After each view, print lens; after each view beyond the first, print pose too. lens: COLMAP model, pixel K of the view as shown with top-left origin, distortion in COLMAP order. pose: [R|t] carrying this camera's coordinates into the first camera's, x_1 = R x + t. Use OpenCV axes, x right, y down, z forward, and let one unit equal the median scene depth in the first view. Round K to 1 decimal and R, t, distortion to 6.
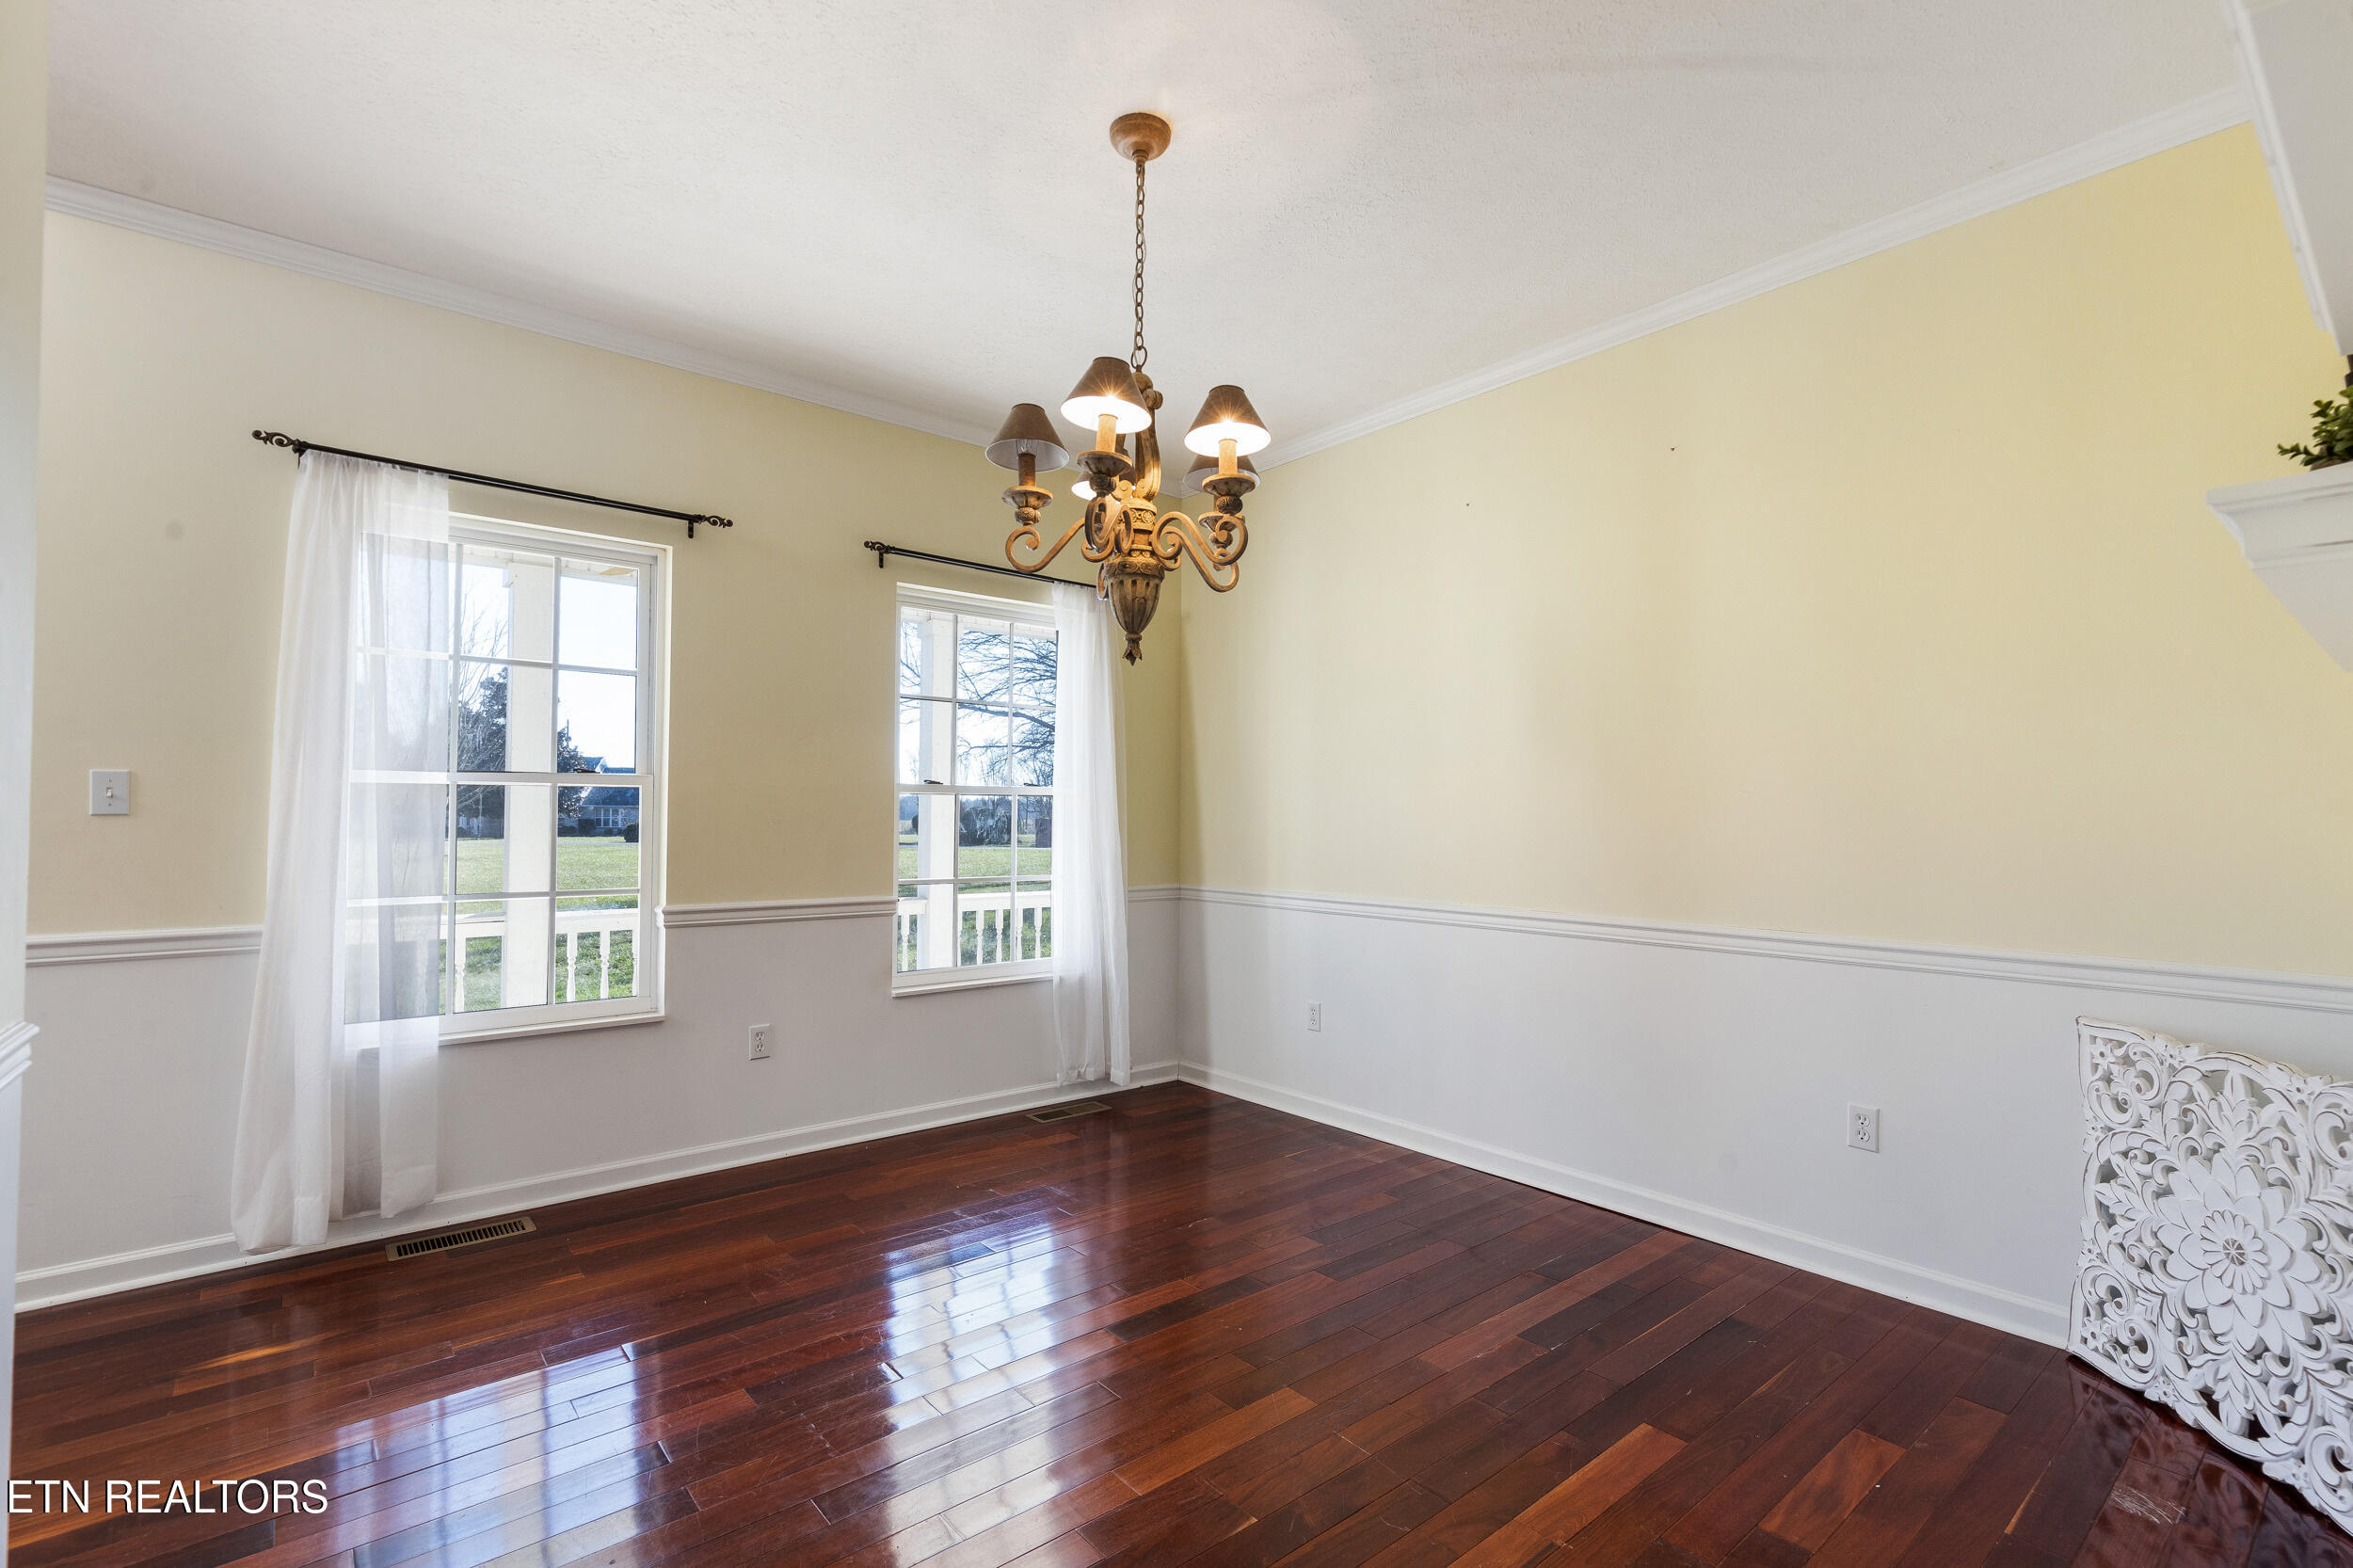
lens RADIAL K [[1082.7, 0, 1181.7], [0, 1082.7, 810.3], [0, 0, 1]] dist [0.003212, 0.000019]
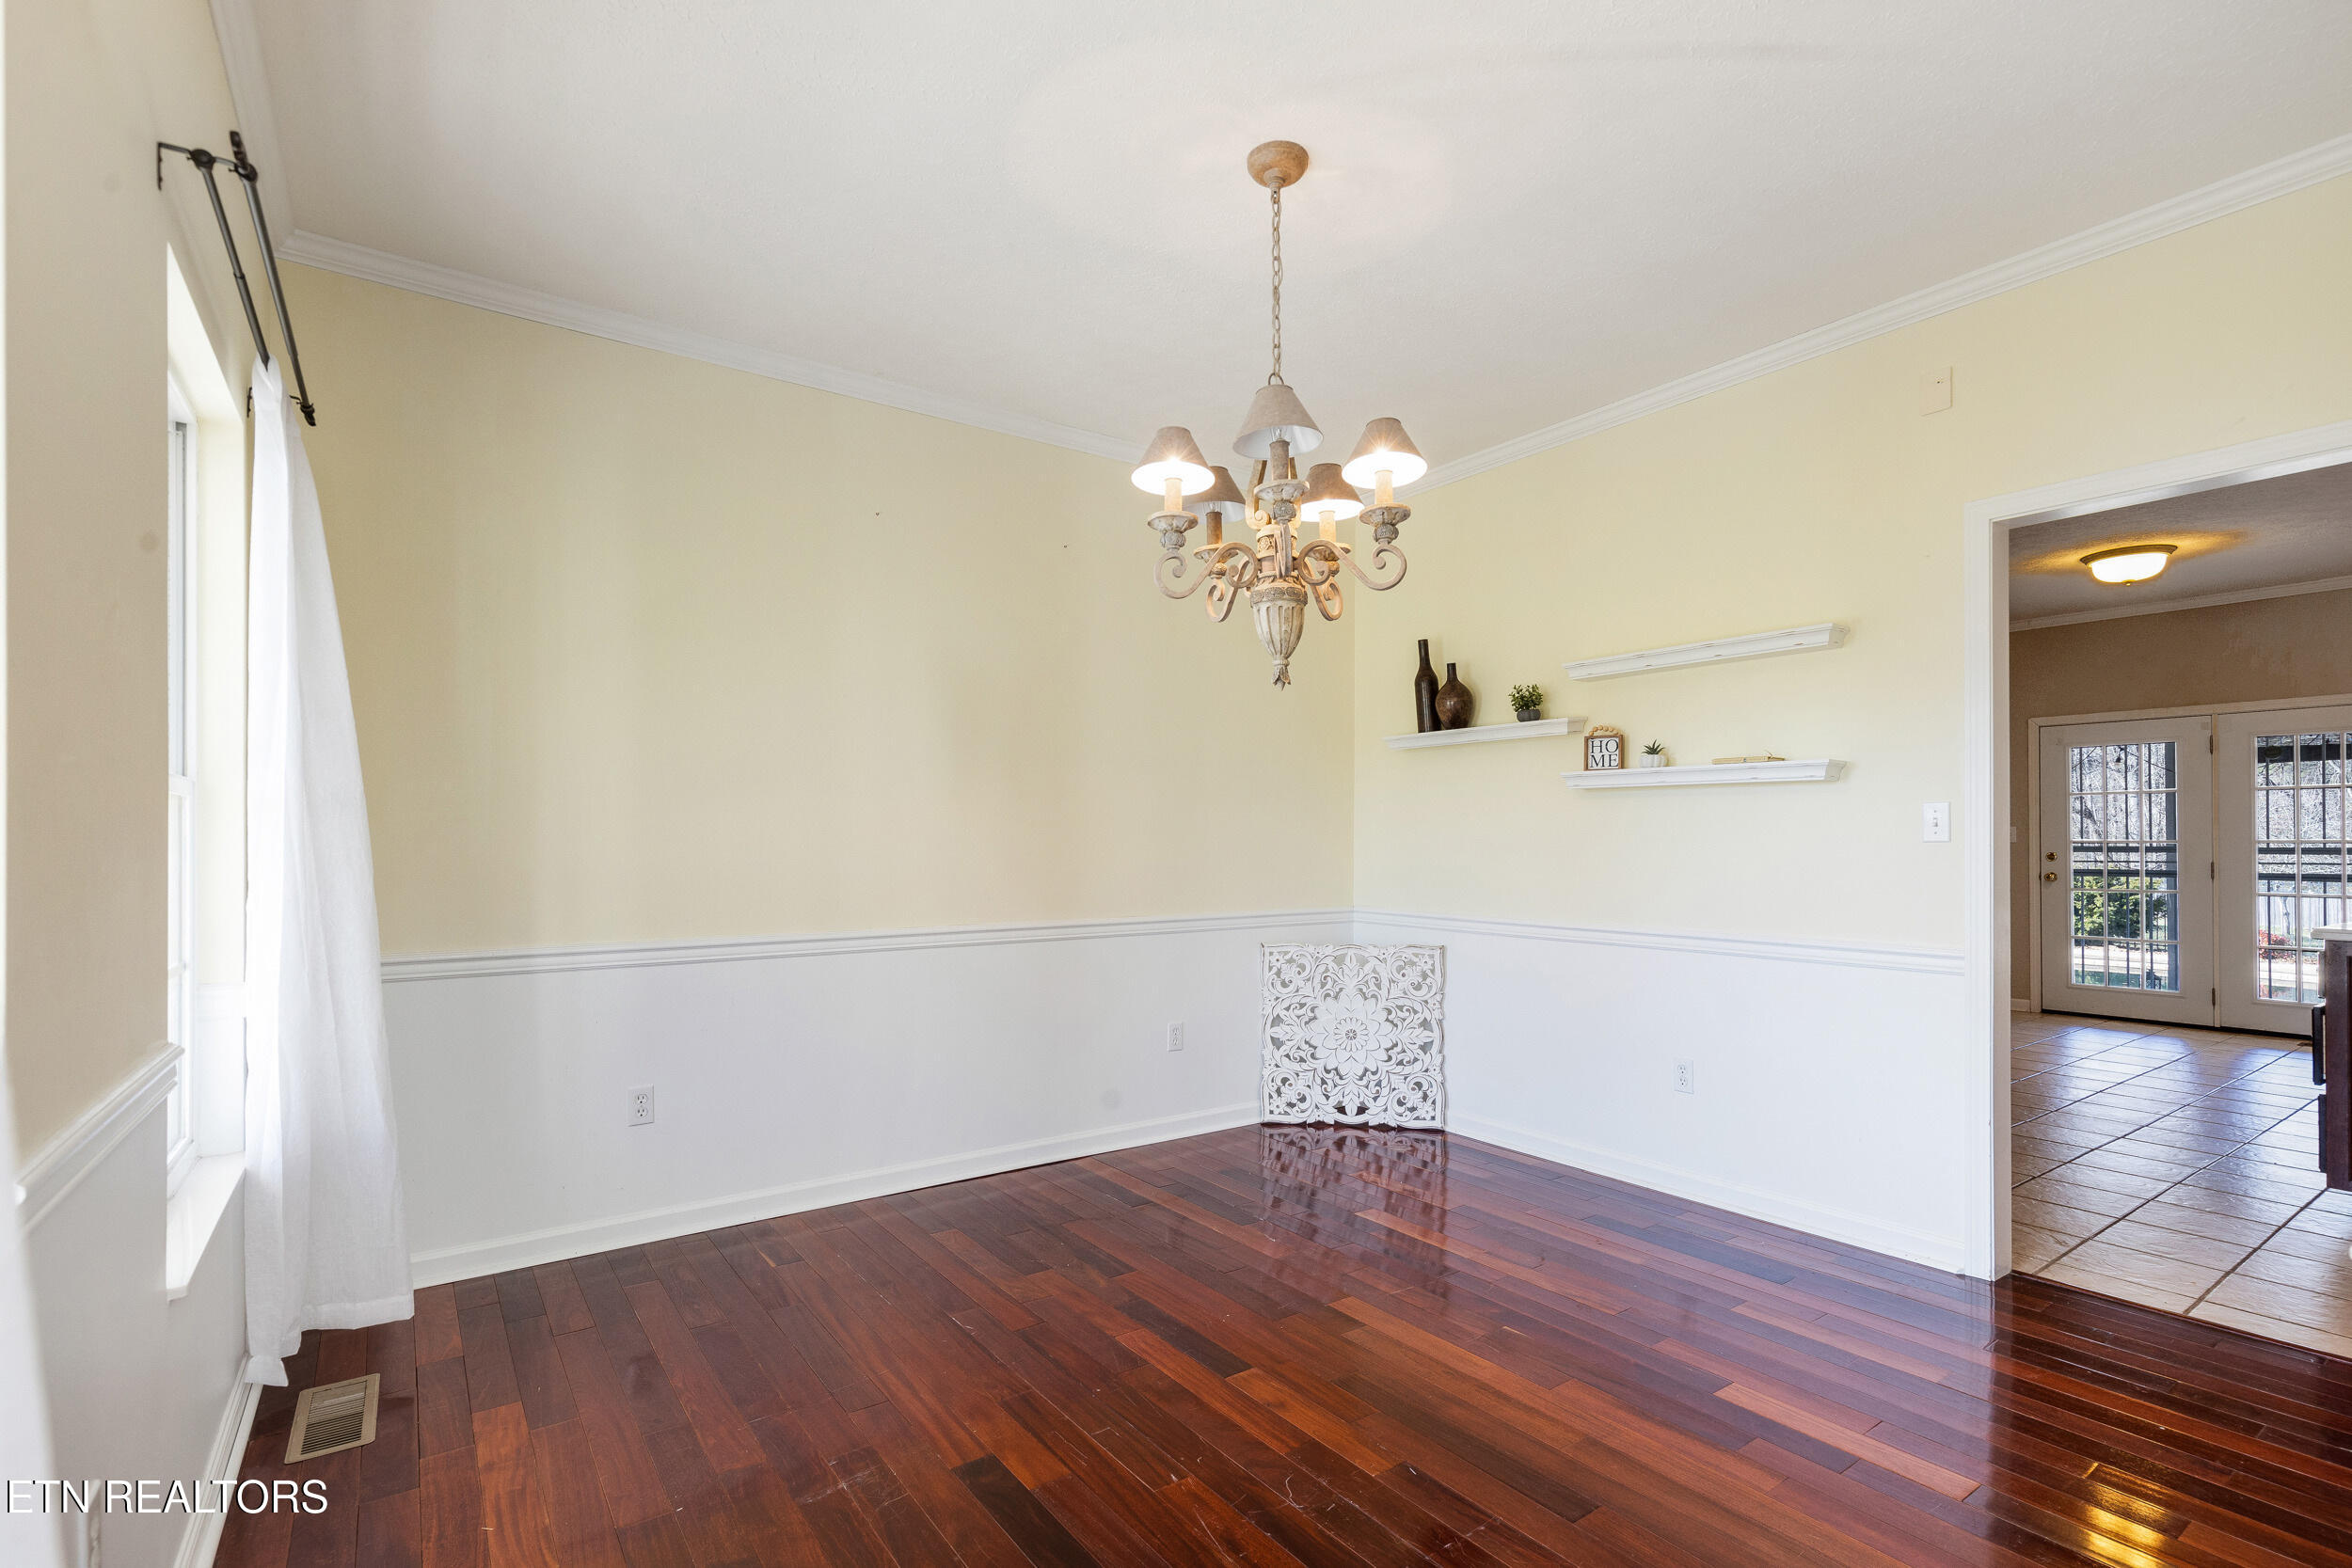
lens RADIAL K [[1058.5, 0, 1173.9], [0, 1058.5, 834.0], [0, 0, 1]] dist [0.001232, -0.000010]
pose [[0.082716, 0.002057, 0.996571, -1.095436], [-0.003533, 0.999992, -0.001771, 0.004120], [-0.996567, -0.003374, 0.082723, 1.077171]]
